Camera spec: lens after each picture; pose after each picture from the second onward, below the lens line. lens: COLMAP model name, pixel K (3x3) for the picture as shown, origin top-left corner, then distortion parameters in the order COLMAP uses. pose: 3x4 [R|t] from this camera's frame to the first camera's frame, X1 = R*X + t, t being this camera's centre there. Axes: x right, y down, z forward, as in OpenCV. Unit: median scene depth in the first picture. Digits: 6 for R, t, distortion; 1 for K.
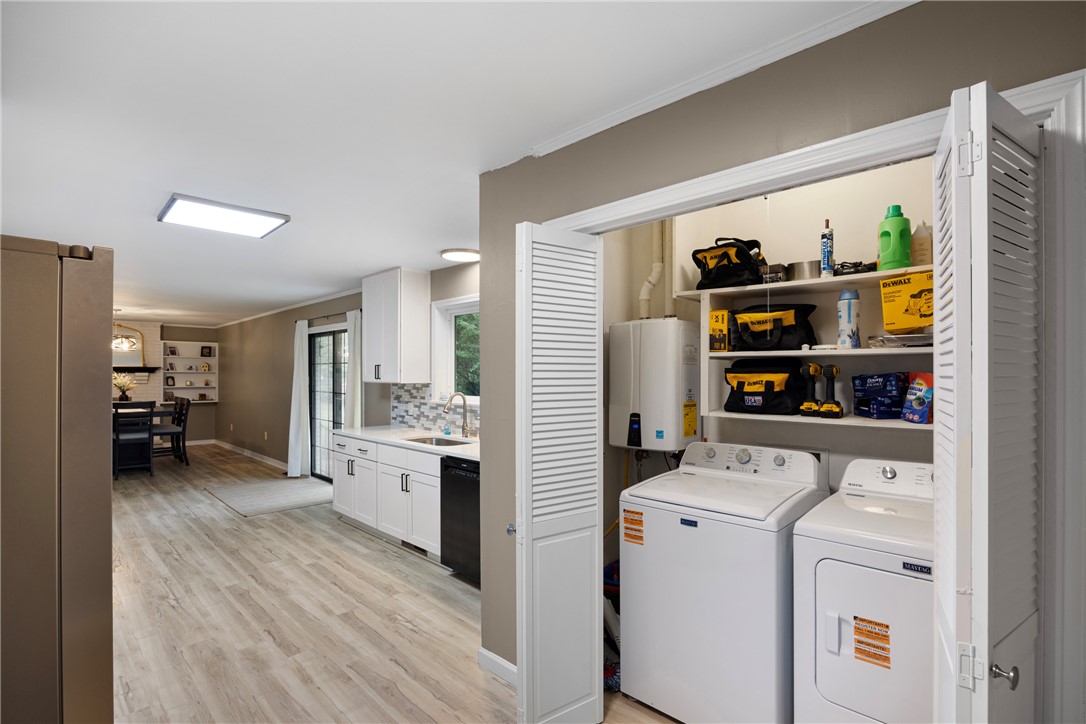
lens RADIAL K [[519.9, 0, 548.9], [0, 519.9, 382.0], [0, 0, 1]] dist [-0.010686, -0.000238]
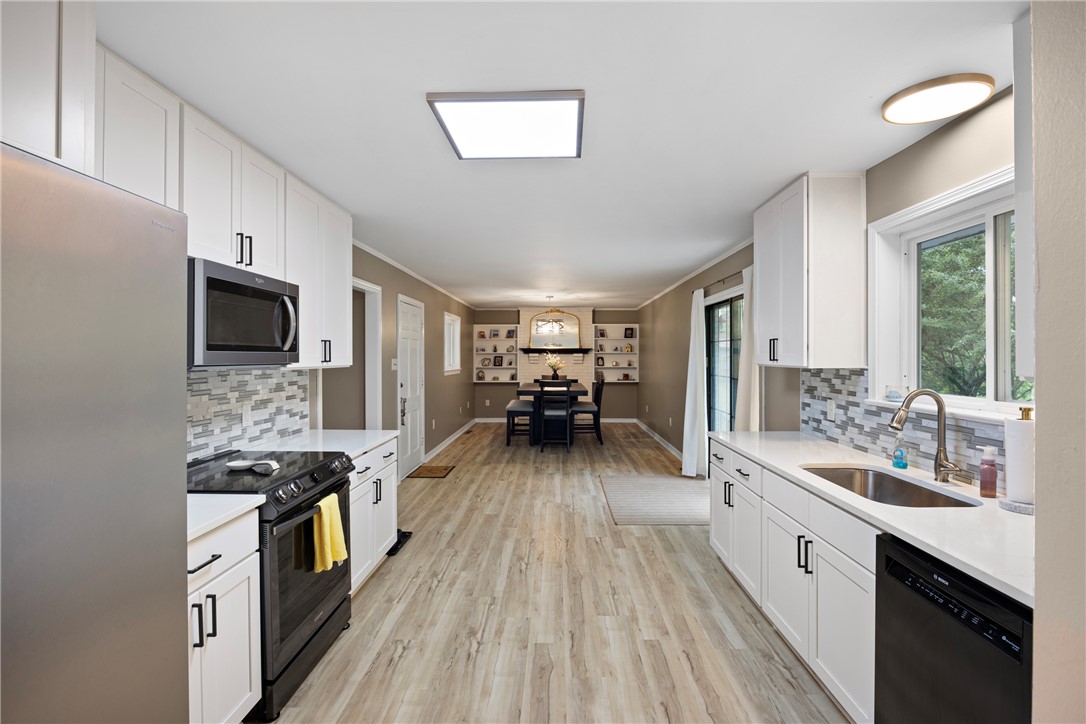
lens RADIAL K [[519.9, 0, 545.5], [0, 519.9, 355.2], [0, 0, 1]] dist [-0.010686, -0.000238]
pose [[0.690653, -0.000710, -0.723186, -0.060262], [-0.010714, 0.999880, -0.011214, -0.002444], [0.723107, 0.015493, 0.690562, 0.351698]]
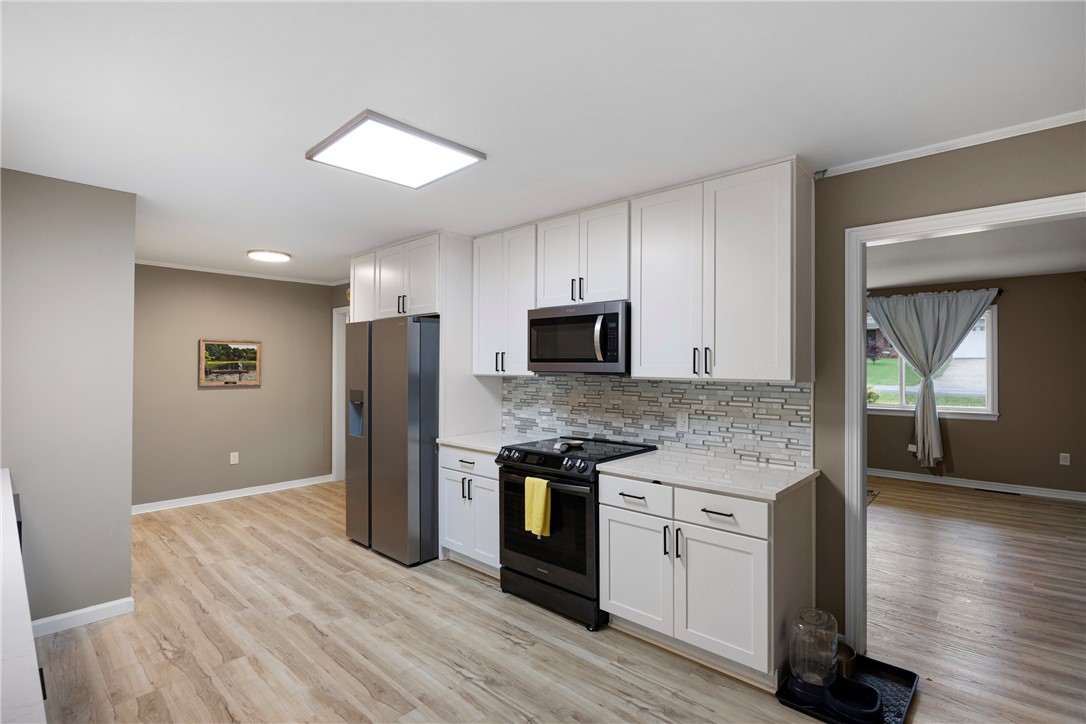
lens RADIAL K [[513.6, 0, 559.0], [0, 513.6, 368.7], [0, 0, 1]] dist [-0.015367, -0.002665]
pose [[-0.998508, 0.001329, -0.054591, -0.540210], [-0.000259, 0.999577, 0.029079, -0.019764], [0.054606, 0.029050, -0.998085, 1.135435]]
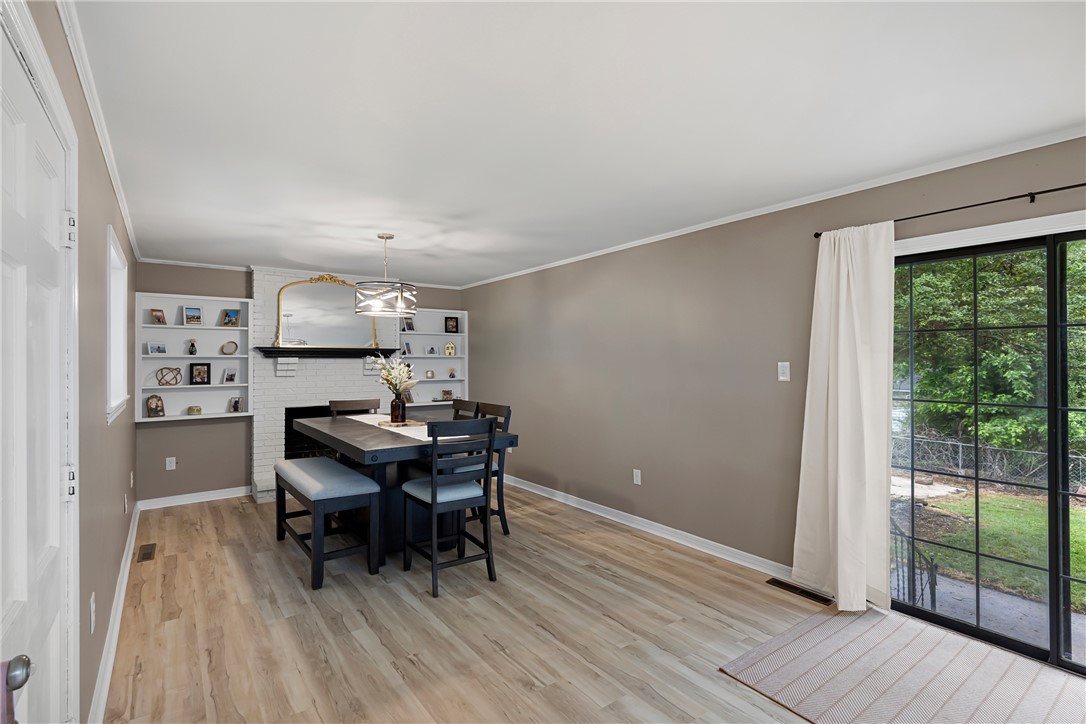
lens RADIAL K [[519.9, 0, 557.4], [0, 519.9, 346.9], [0, 0, 1]] dist [-0.010686, -0.000238]
pose [[0.991306, -0.008370, -0.131310, -0.949364], [0.002775, 0.999083, -0.042728, -0.006814], [0.131547, 0.041992, 0.990420, 0.793498]]
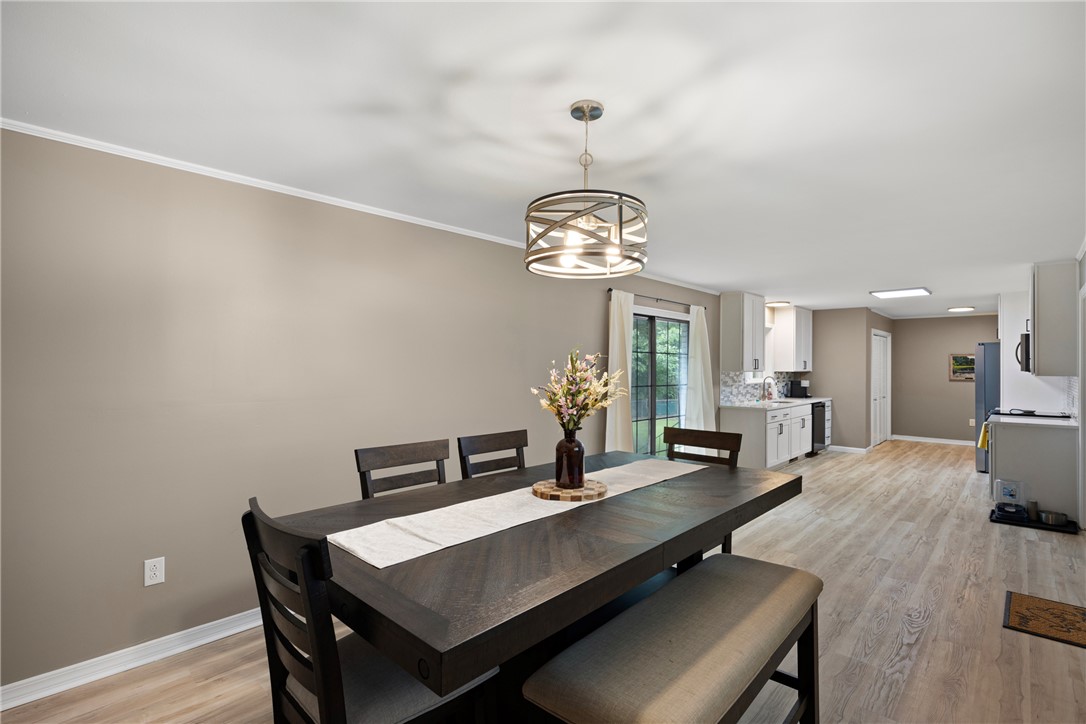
lens RADIAL K [[513.6, 0, 542.9], [0, 513.6, 360.3], [0, 0, 1]] dist [-0.015367, -0.002665]
pose [[-0.024653, 0.012519, 0.999618, -1.731865], [0.011546, 0.999858, -0.012237, -0.019350], [-0.999629, 0.011240, -0.024794, 1.625937]]
